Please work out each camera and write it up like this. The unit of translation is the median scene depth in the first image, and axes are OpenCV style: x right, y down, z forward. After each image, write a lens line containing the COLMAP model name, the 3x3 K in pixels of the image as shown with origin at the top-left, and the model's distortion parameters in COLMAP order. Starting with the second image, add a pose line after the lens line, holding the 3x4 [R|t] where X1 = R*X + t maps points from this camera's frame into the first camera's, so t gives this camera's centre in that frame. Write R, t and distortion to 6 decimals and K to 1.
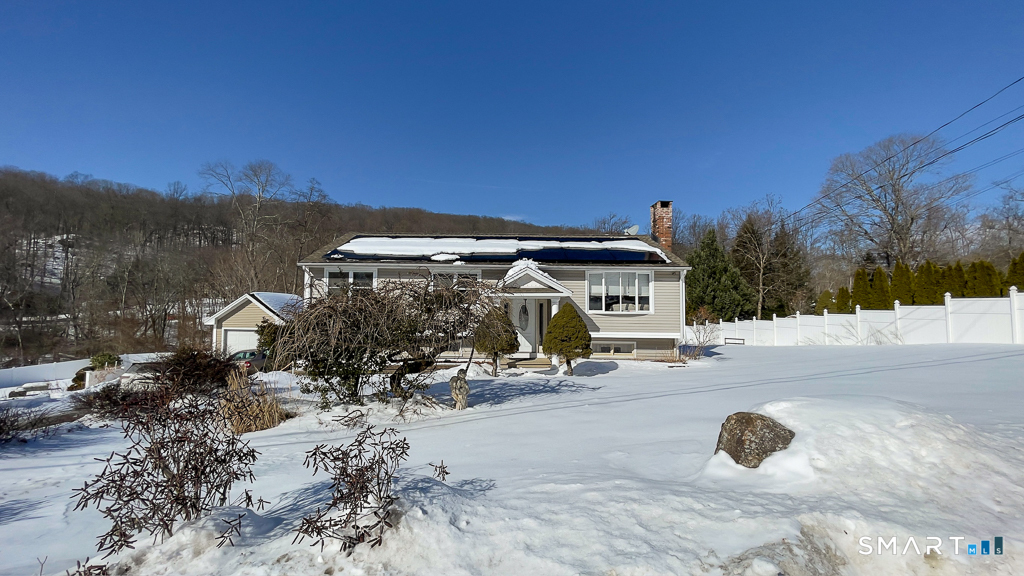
lens RADIAL K [[415.3, 0, 512.0], [0, 415.3, 288.0], [0, 0, 1]] dist [-0.010467, -0.000121]
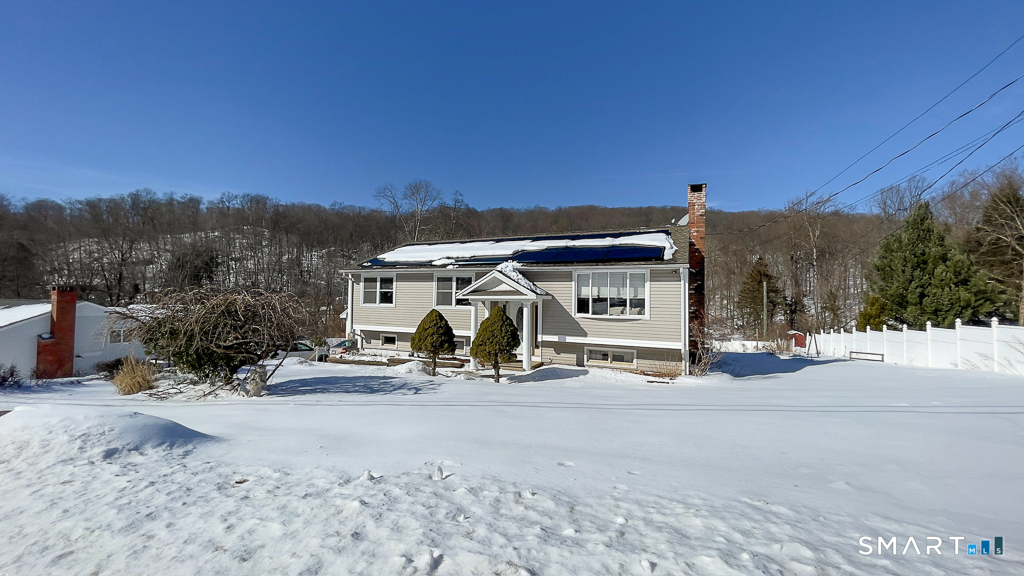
lens RADIAL K [[415.3, 0, 512.0], [0, 415.3, 288.0], [0, 0, 1]] dist [-0.010467, -0.000121]
pose [[0.906720, -0.006939, -0.421675, 0.437919], [0.010607, 0.999924, 0.006352, -0.010812], [0.421599, -0.010232, 0.906725, 0.092980]]
